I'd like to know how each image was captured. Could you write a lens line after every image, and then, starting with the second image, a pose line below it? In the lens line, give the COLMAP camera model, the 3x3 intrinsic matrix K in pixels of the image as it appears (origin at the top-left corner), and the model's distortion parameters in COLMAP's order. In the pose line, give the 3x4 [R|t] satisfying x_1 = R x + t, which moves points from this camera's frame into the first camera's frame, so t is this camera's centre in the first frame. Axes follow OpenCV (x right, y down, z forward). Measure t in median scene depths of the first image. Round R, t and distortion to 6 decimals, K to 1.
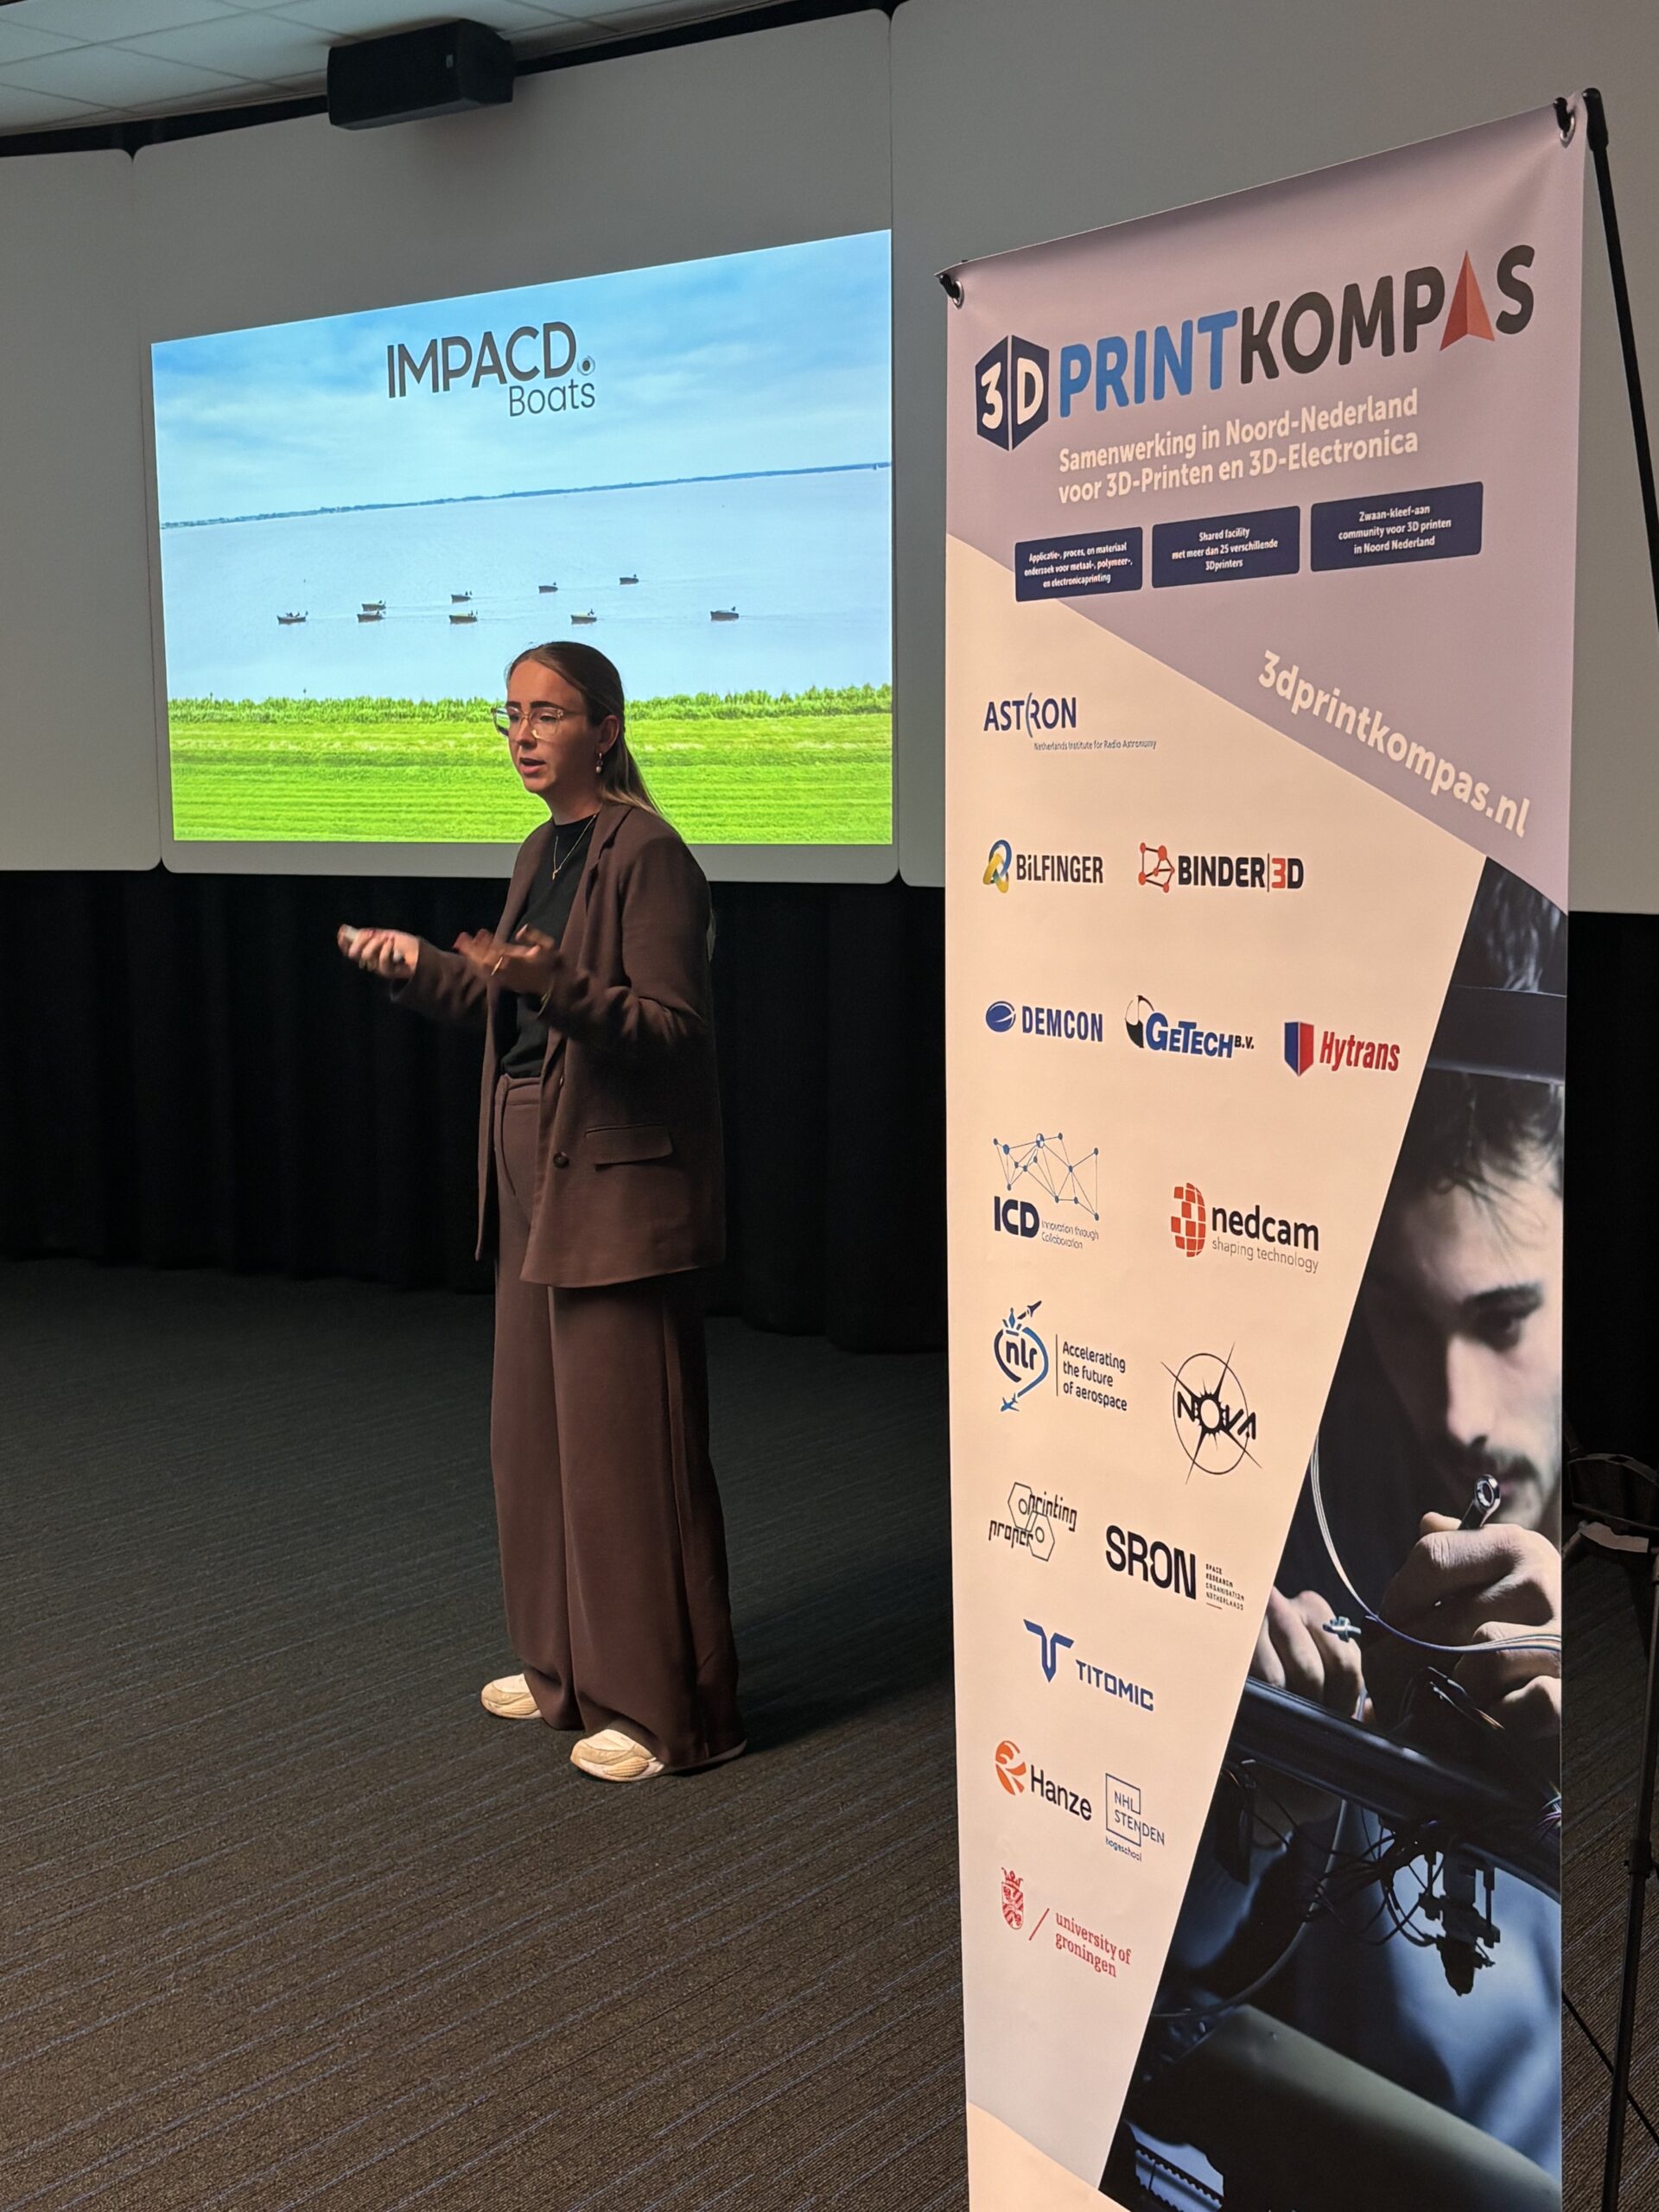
lens RADIAL K [[2953.7, 0, 806.9], [0, 2953.7, 1097.8], [0, 0, 1]] dist [0.165306, 0.000000]
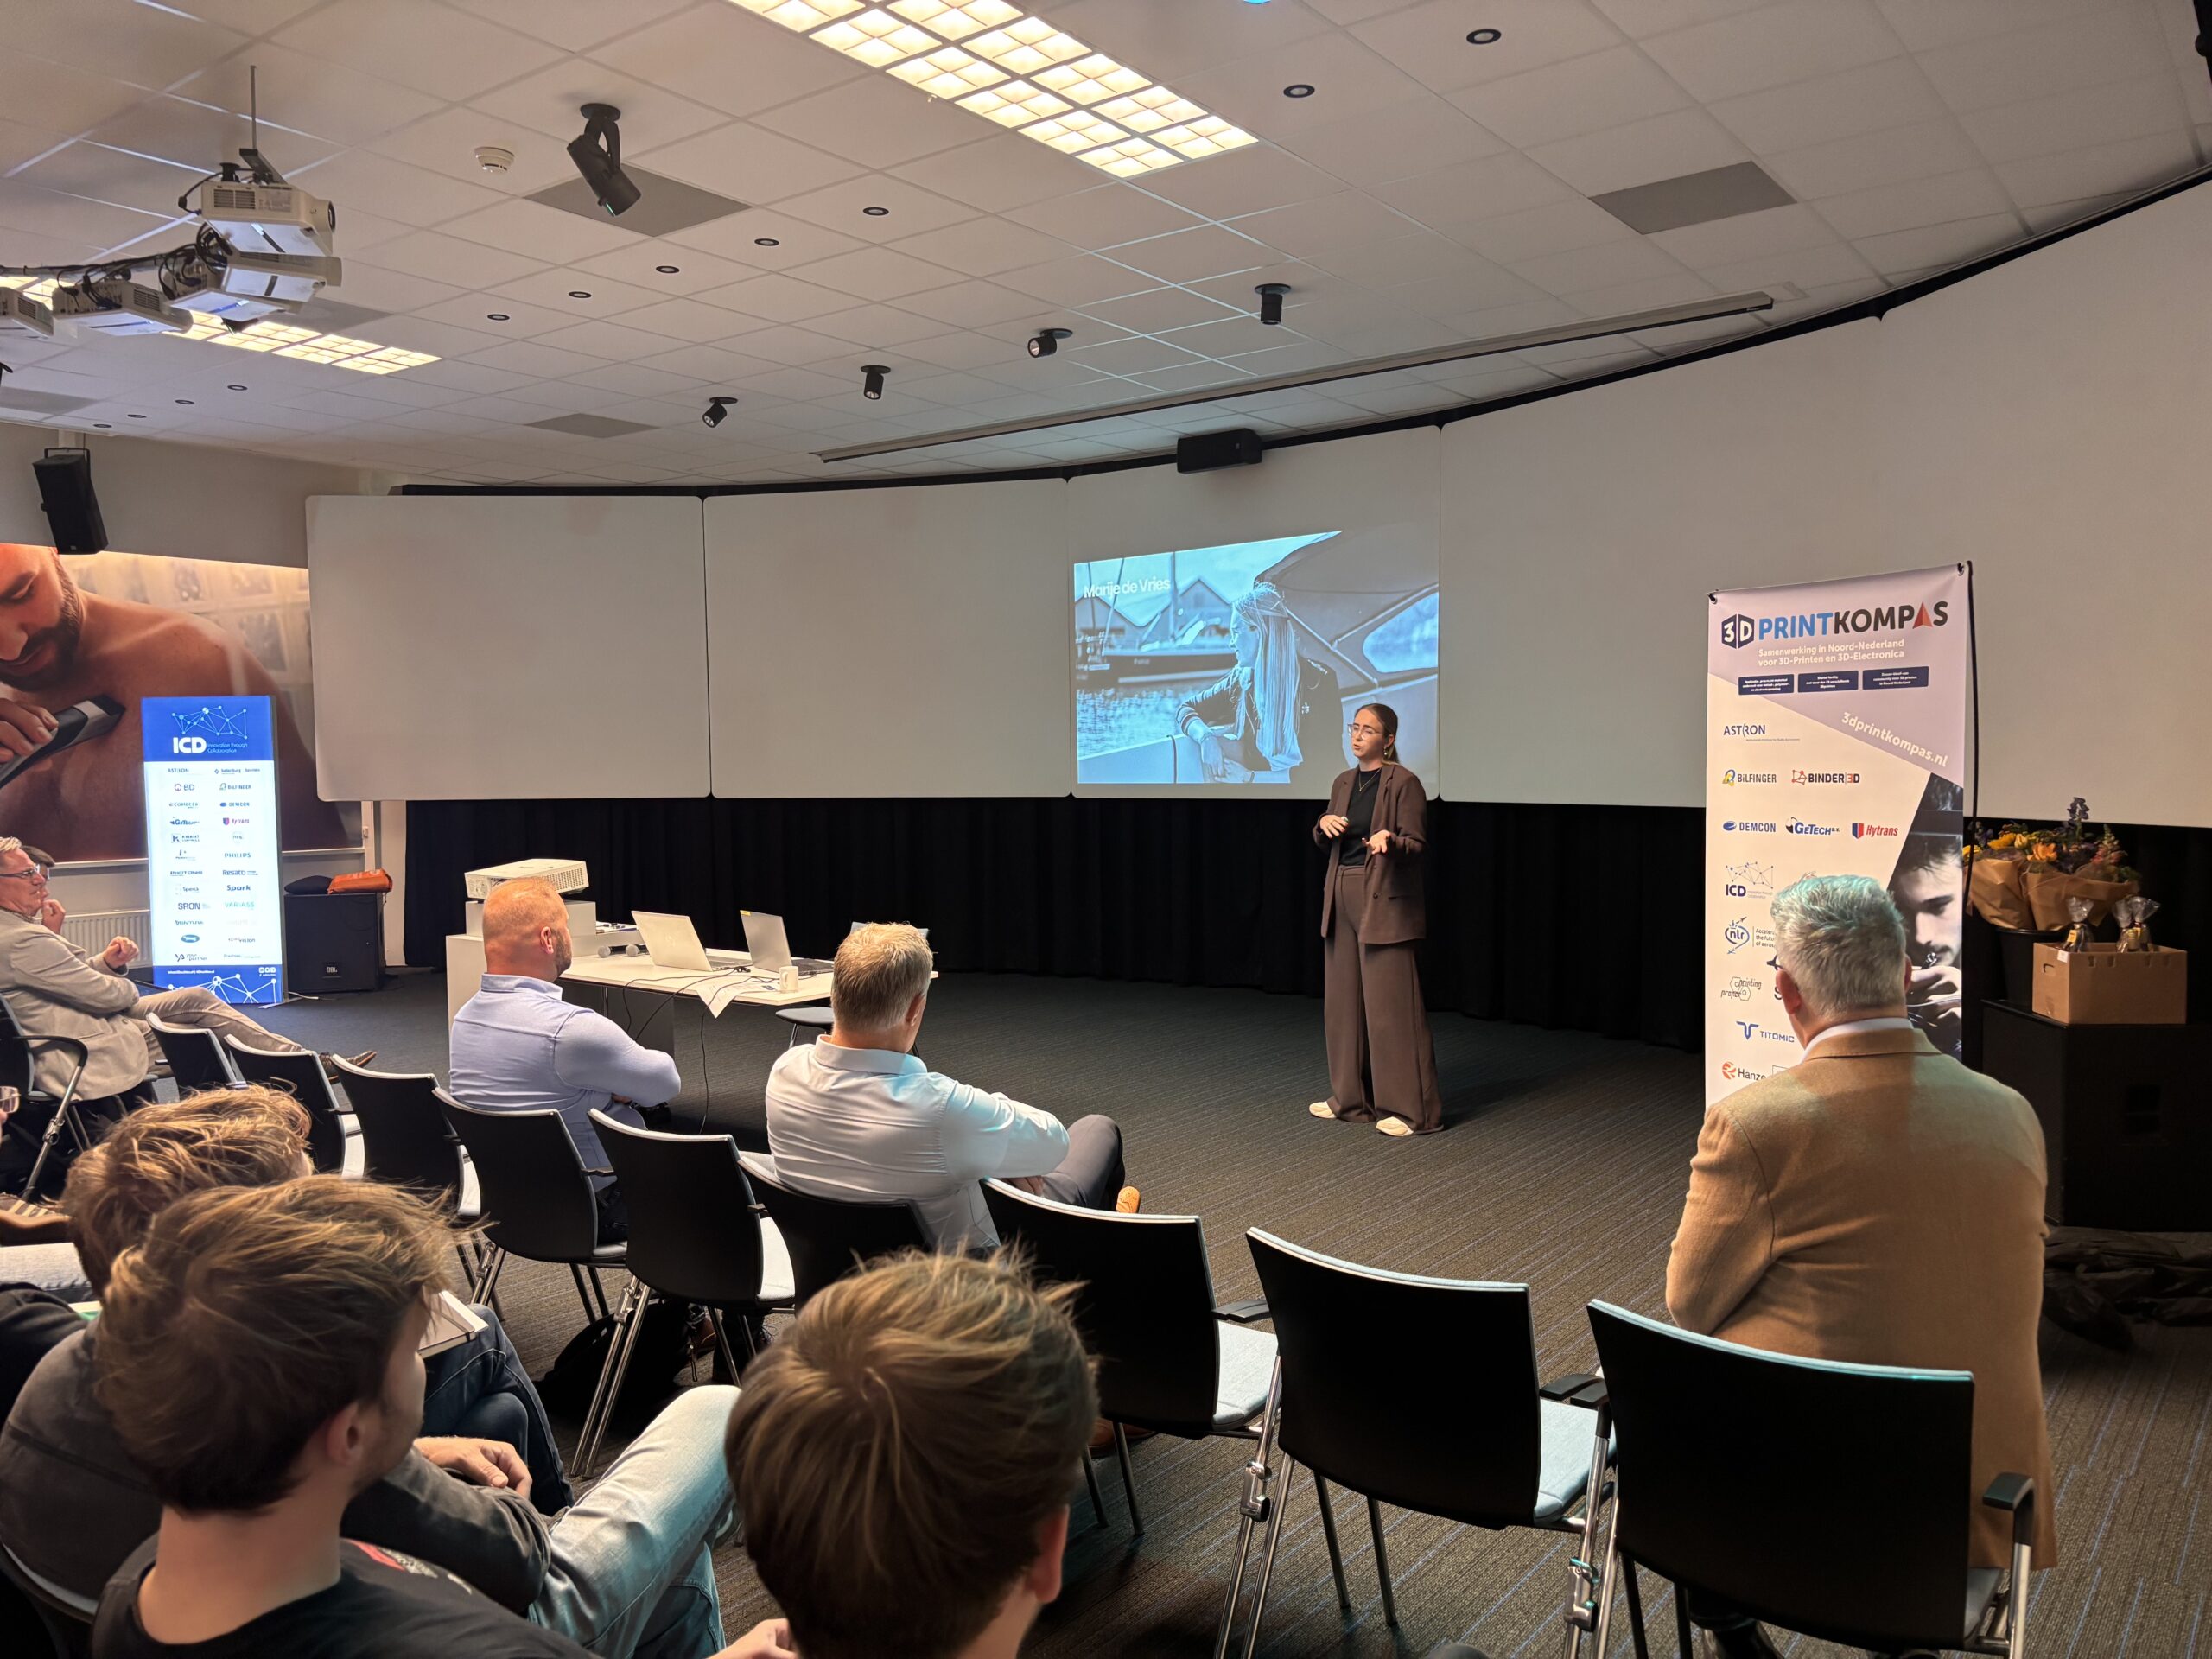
lens RADIAL K [[1679.1, 0, 1095.1], [0, 1679.1, 838.8], [0, 0, 1]] dist [0.044022, -0.003883]
pose [[0.999347, 0.003840, -0.035931, -0.572839], [-0.005936, 0.998276, -0.058398, 0.099864], [0.035645, 0.058574, 0.997647, -0.851294]]
